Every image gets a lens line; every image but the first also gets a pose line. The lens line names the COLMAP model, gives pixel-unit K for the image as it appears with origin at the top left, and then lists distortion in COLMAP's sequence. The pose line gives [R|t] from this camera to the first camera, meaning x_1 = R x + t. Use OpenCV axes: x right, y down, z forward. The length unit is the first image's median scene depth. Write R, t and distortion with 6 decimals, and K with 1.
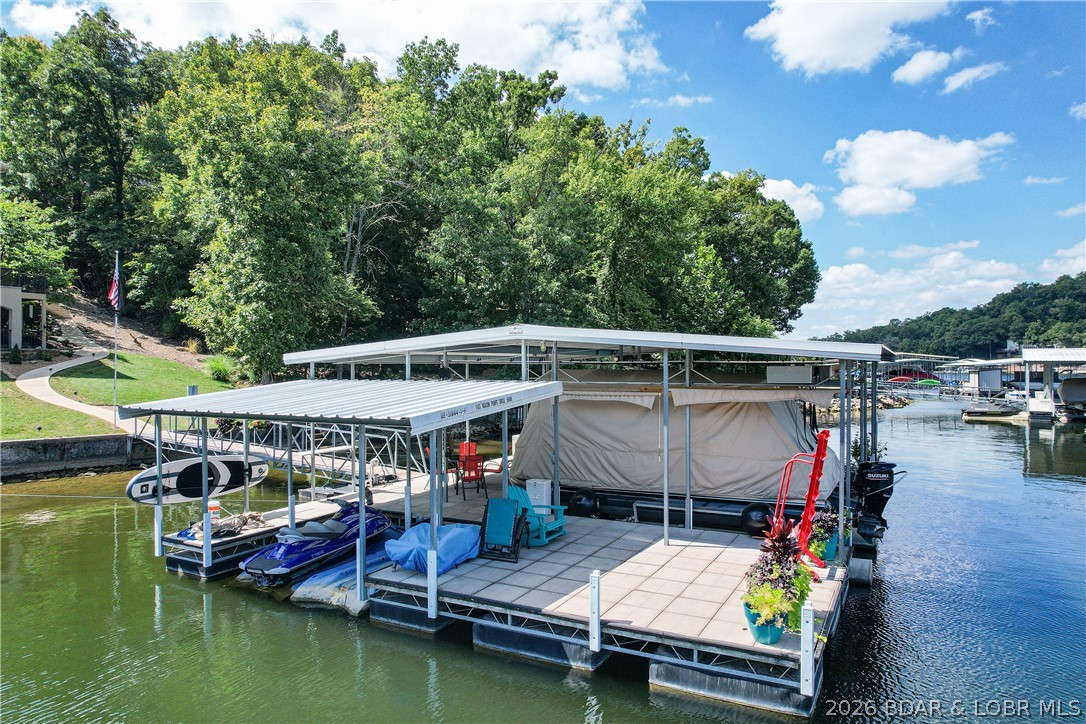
lens RADIAL K [[691.3, 0, 541.2], [0, 691.3, 371.9], [0, 0, 1]] dist [-0.072132, 0.059319]
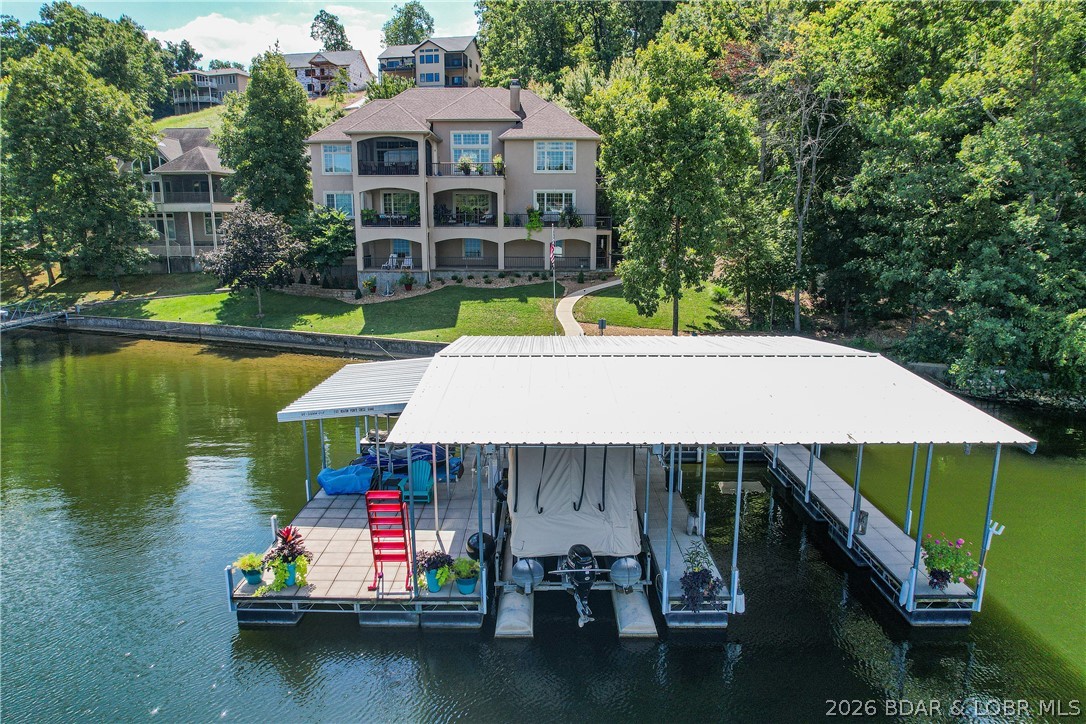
lens RADIAL K [[691.3, 0, 548.1], [0, 691.3, 369.4], [0, 0, 1]] dist [-0.072132, 0.059319]
pose [[0.477463, 0.183326, -0.859314, 0.357274], [-0.012783, 0.979337, 0.201829, -0.089539], [0.878559, -0.085381, 0.469940, 0.145126]]
